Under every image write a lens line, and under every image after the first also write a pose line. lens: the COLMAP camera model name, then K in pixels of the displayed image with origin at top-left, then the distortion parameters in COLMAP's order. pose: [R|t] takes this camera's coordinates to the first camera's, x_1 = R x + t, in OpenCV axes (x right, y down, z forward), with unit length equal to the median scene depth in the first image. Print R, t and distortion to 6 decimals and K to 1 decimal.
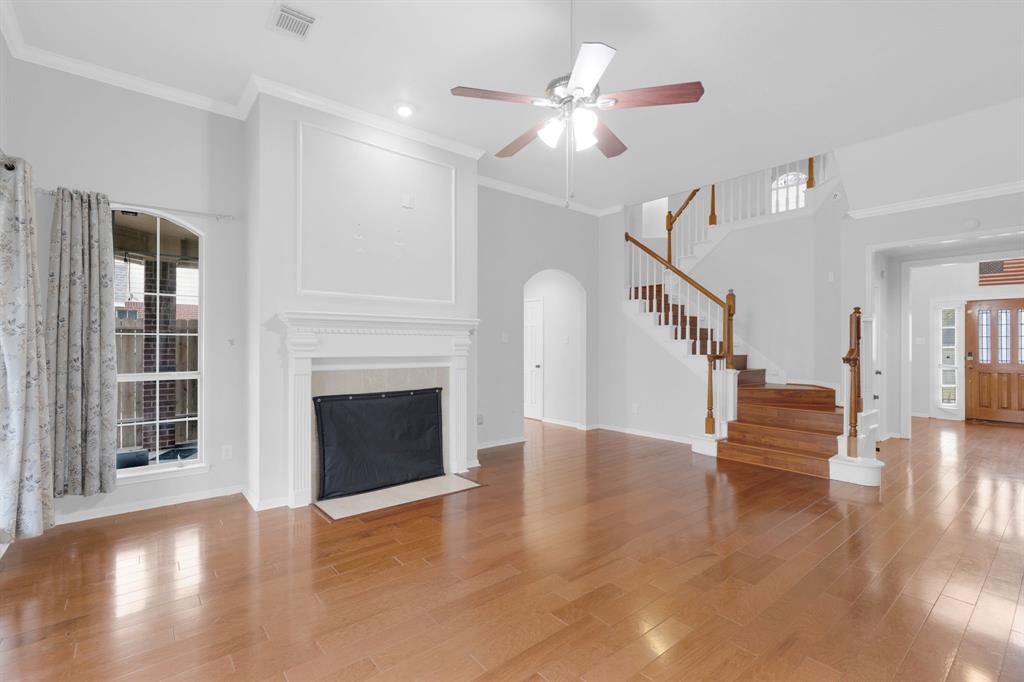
lens RADIAL K [[465.4, 0, 502.9], [0, 465.4, 339.6], [0, 0, 1]] dist [-0.003216, 0.000861]
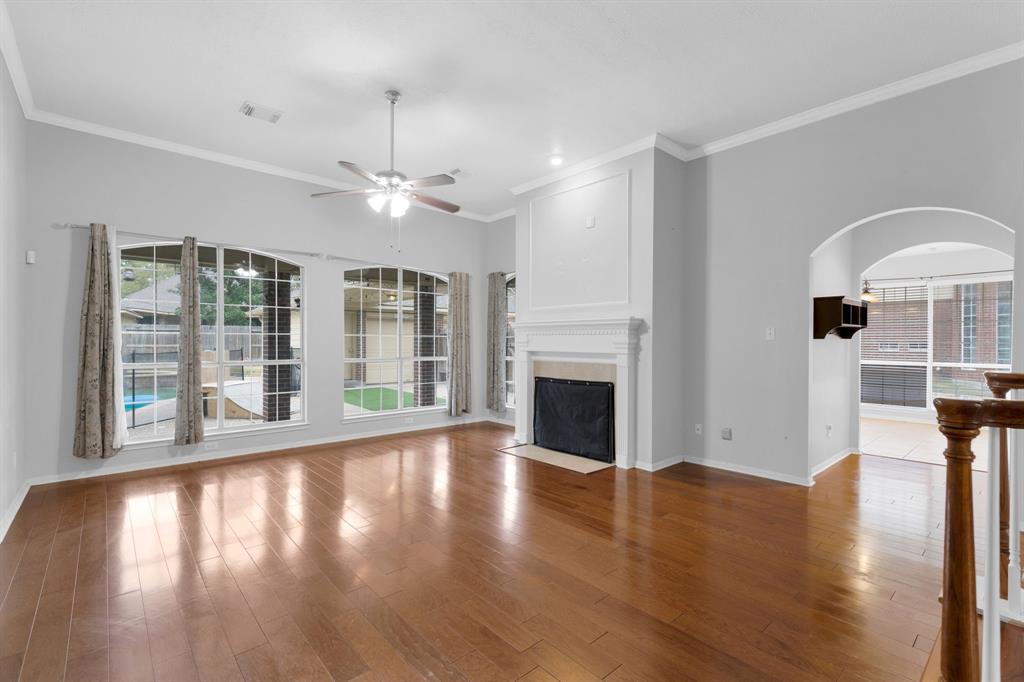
lens RADIAL K [[465.4, 0, 512.0], [0, 465.4, 344.3], [0, 0, 1]] dist [-0.003216, 0.000861]
pose [[0.032477, 0.005859, -0.999455, 2.384181], [0.003534, 0.999976, 0.005977, 0.015134], [0.999466, -0.003726, 0.032456, 1.855063]]
